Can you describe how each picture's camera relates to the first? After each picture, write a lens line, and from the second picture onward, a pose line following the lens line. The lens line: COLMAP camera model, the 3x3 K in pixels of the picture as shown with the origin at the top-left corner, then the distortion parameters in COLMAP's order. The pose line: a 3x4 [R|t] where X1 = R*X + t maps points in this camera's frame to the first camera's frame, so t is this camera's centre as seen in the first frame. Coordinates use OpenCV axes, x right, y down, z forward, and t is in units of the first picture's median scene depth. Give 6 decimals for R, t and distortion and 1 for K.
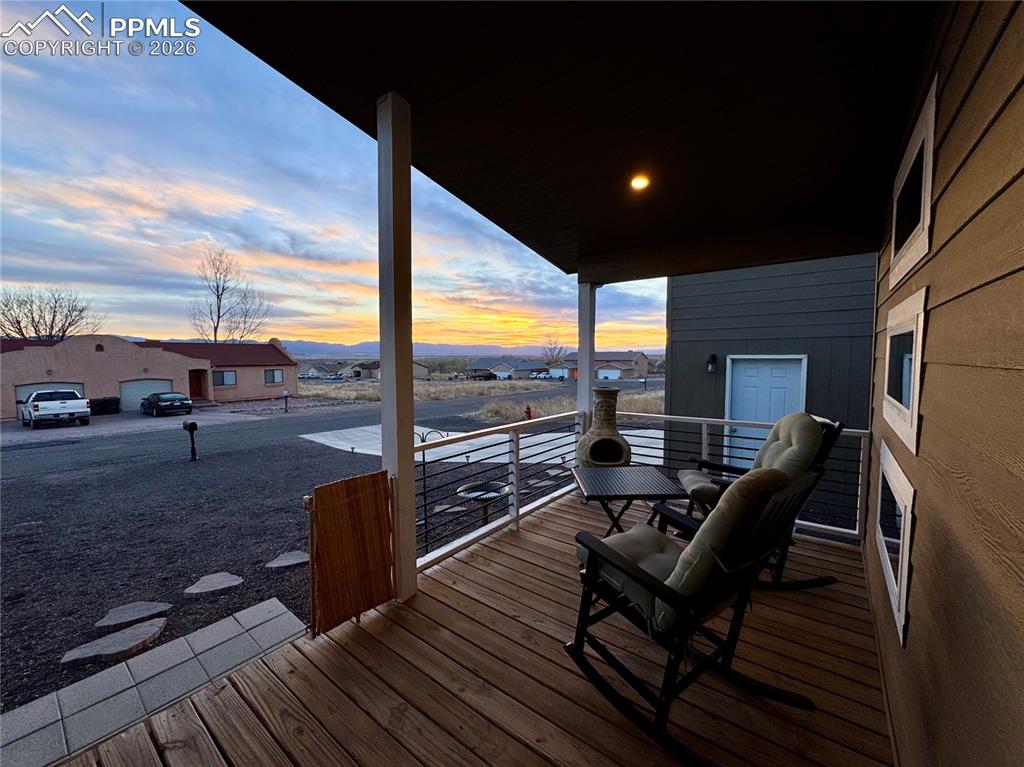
lens RADIAL K [[410.7, 0, 506.4], [0, 410.7, 382.9], [0, 0, 1]] dist [-0.001707, -0.000241]
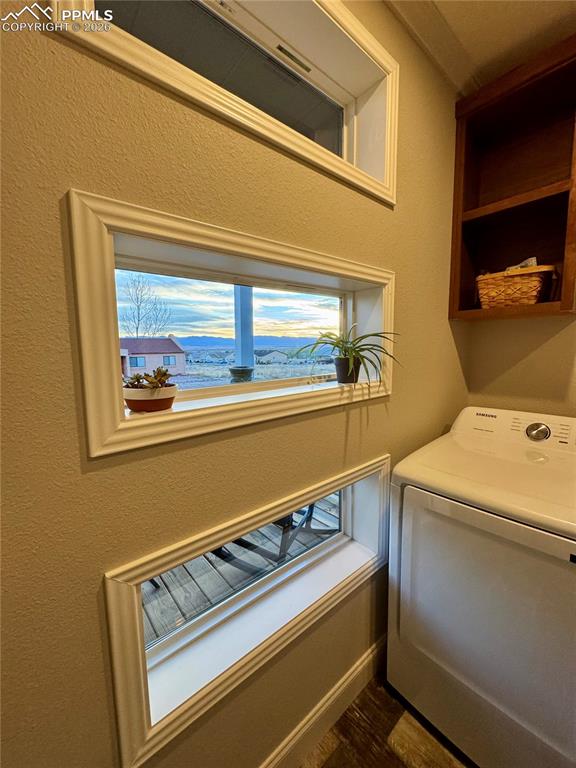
lens RADIAL K [[308.1, 0, 287.3], [0, 308.1, 381.1], [0, 0, 1]] dist [-0.001707, -0.000241]
pose [[0.979019, 0.016075, -0.203133, 0.543502], [-0.006152, 0.998761, 0.049385, -0.003518], [0.203675, -0.047099, 0.977905, 0.188365]]
